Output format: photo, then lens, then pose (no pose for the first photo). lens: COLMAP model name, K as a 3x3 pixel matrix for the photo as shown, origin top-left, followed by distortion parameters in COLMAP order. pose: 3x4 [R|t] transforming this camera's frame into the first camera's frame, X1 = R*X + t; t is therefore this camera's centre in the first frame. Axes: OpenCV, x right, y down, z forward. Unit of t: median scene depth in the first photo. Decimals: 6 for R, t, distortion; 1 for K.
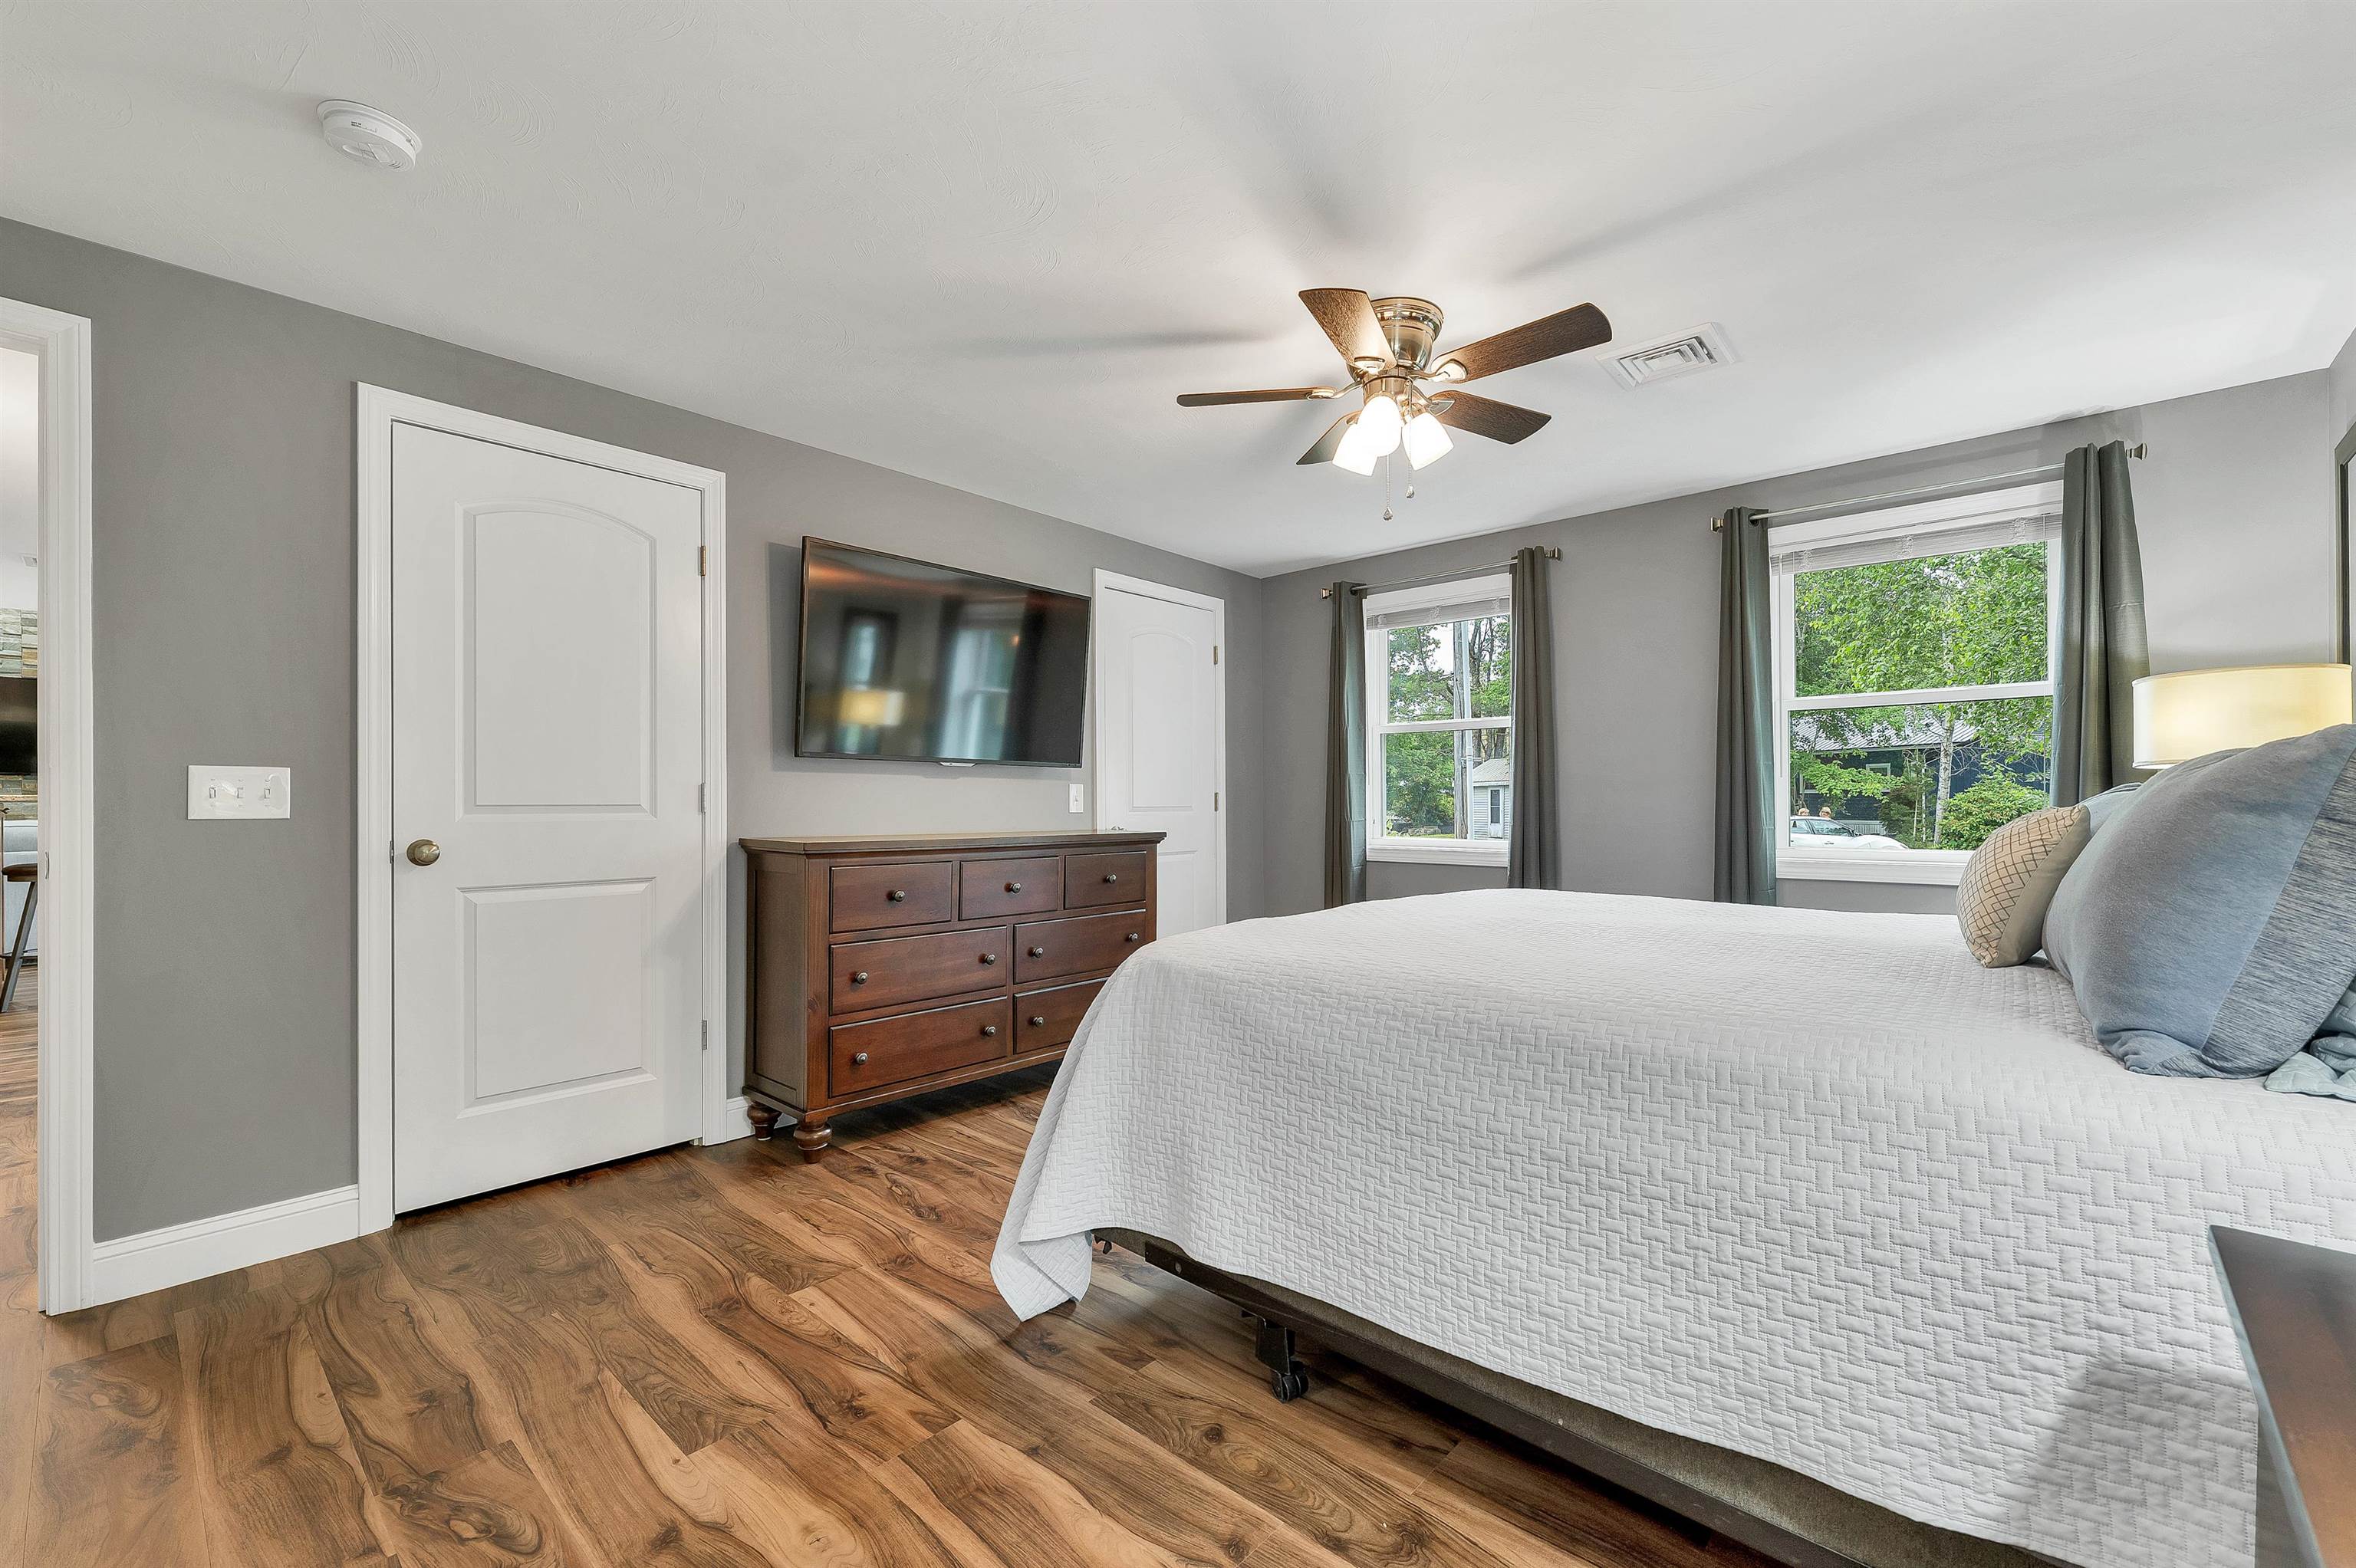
lens RADIAL K [[985.2, 0, 1179.5], [0, 985.2, 795.0], [0, 0, 1]] dist [-0.001395, 0.000197]
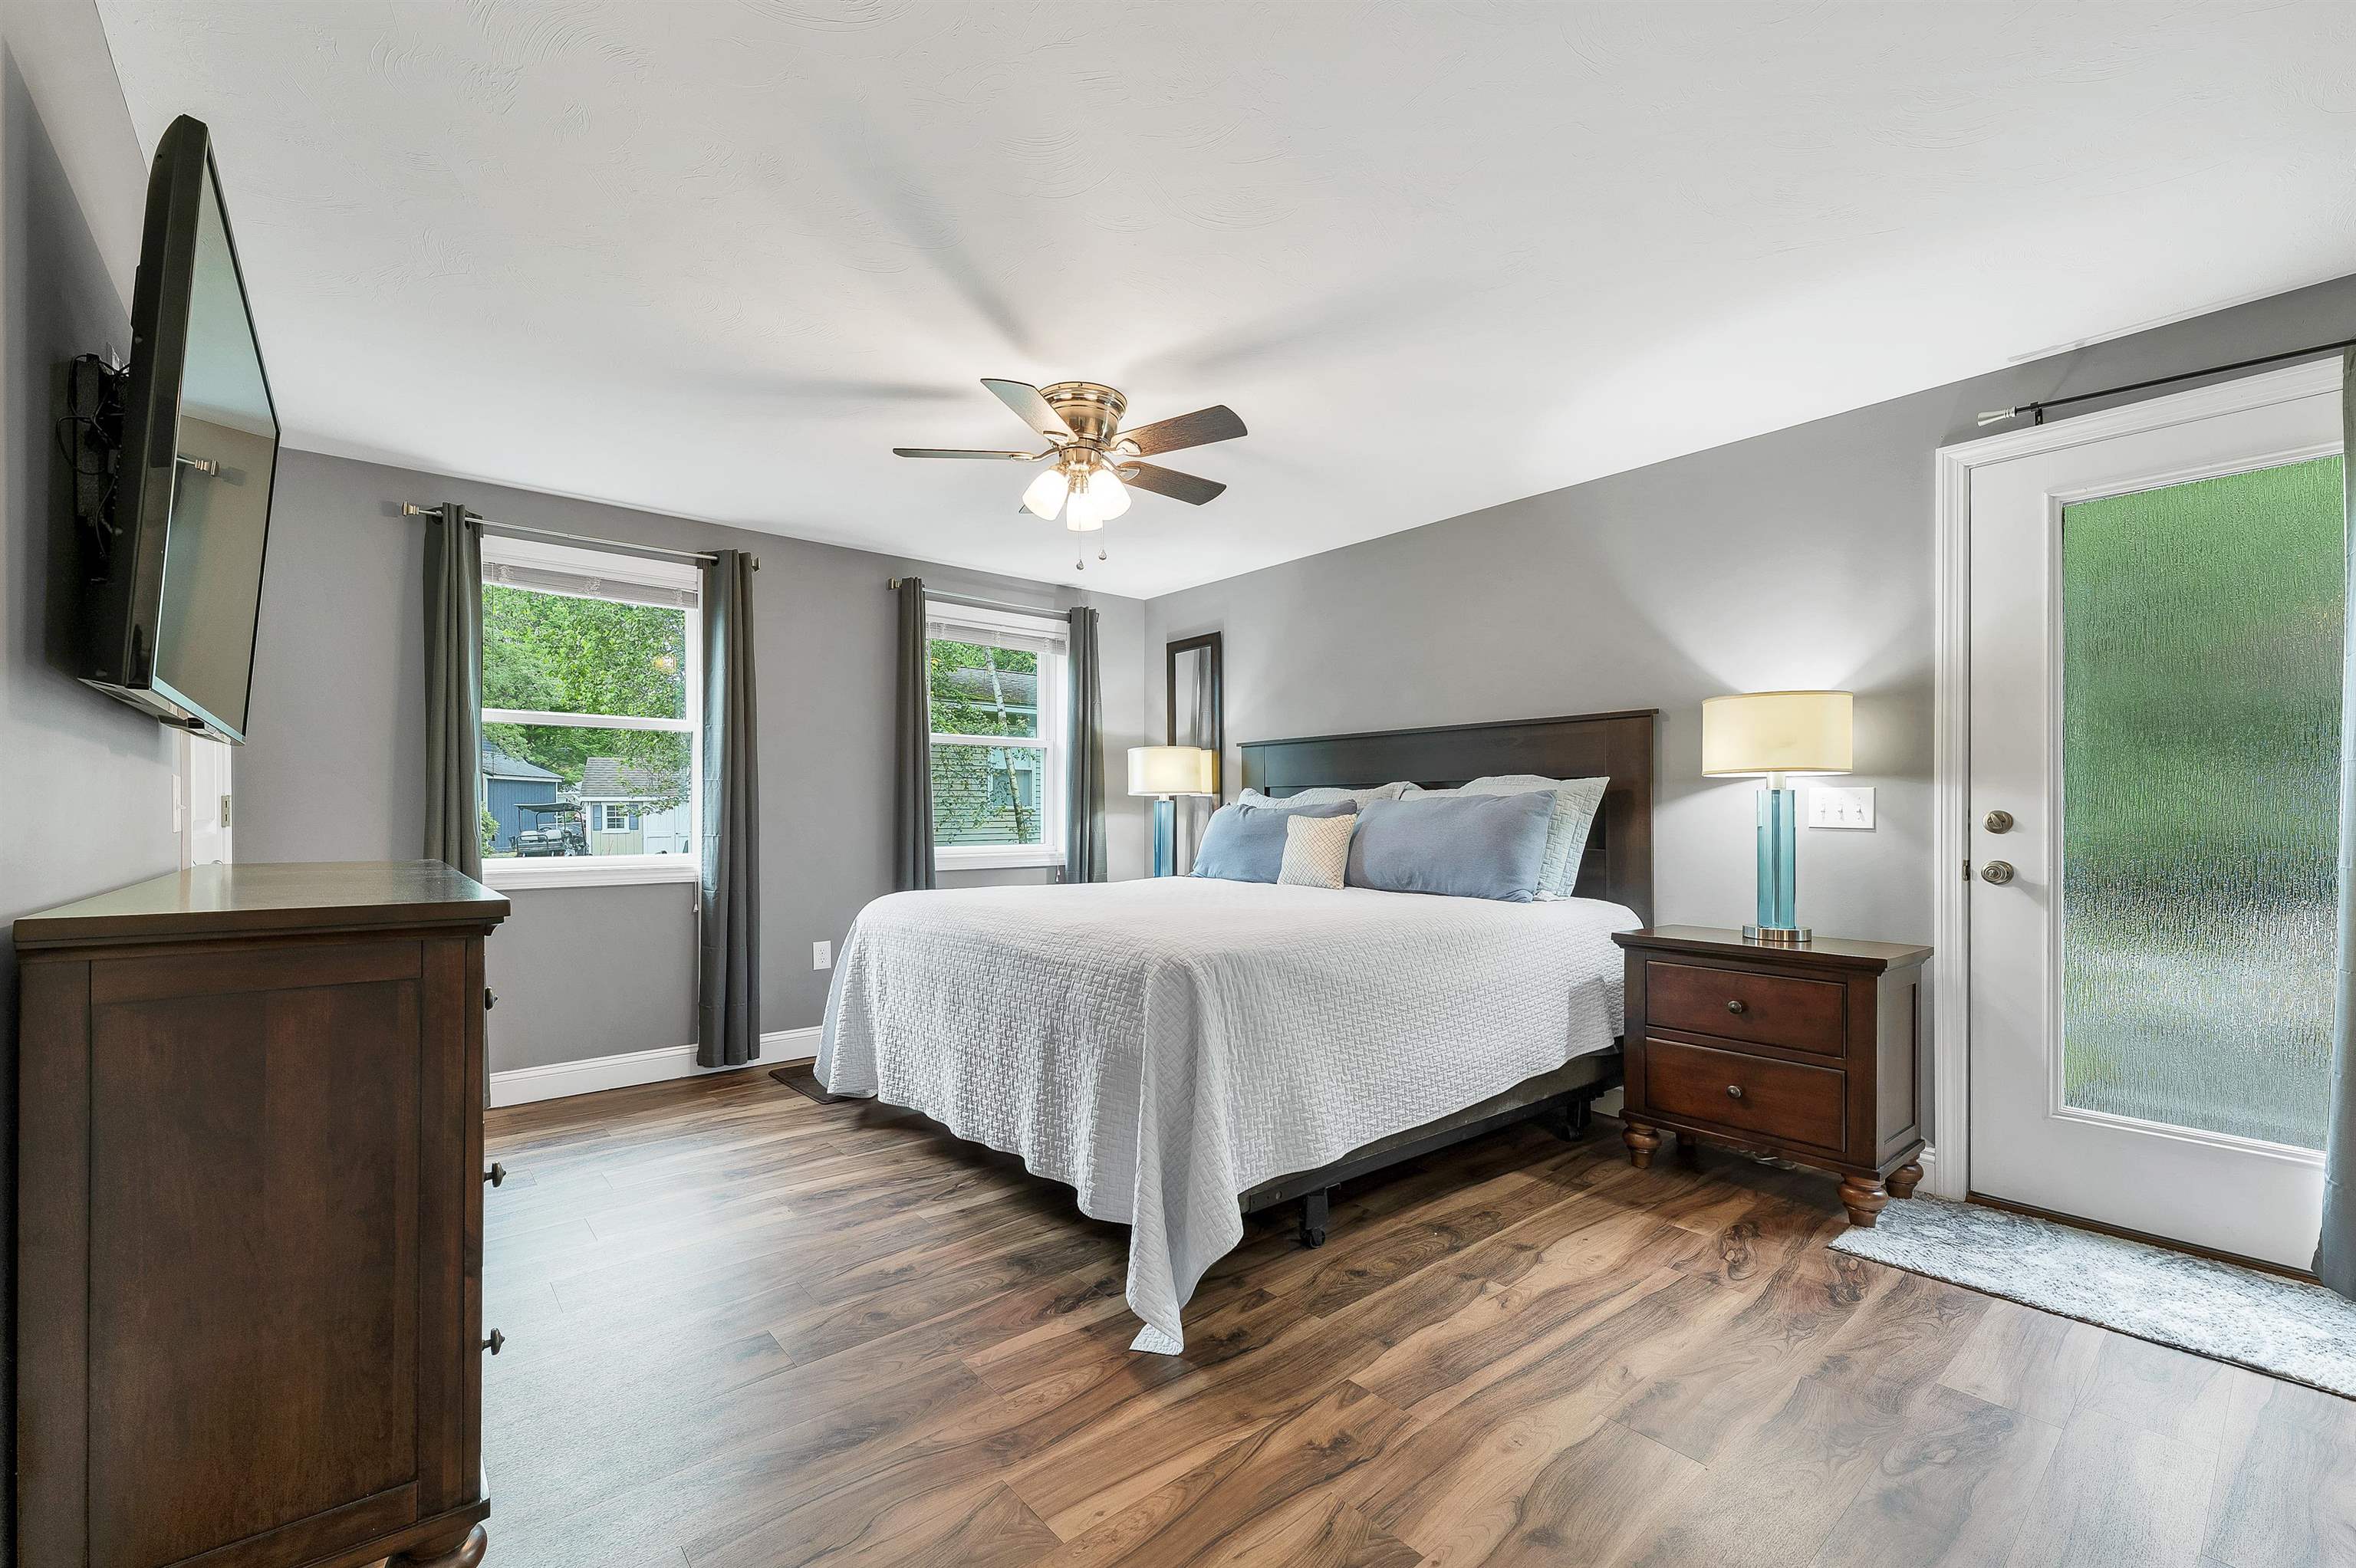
lens RADIAL K [[985.2, 0, 1179.5], [0, 985.2, 795.0], [0, 0, 1]] dist [-0.001395, 0.000197]
pose [[0.138564, 0.012583, 0.990274, -1.282722], [0.007597, 0.999876, -0.013768, 0.004199], [-0.990324, 0.009431, 0.138451, 0.992580]]
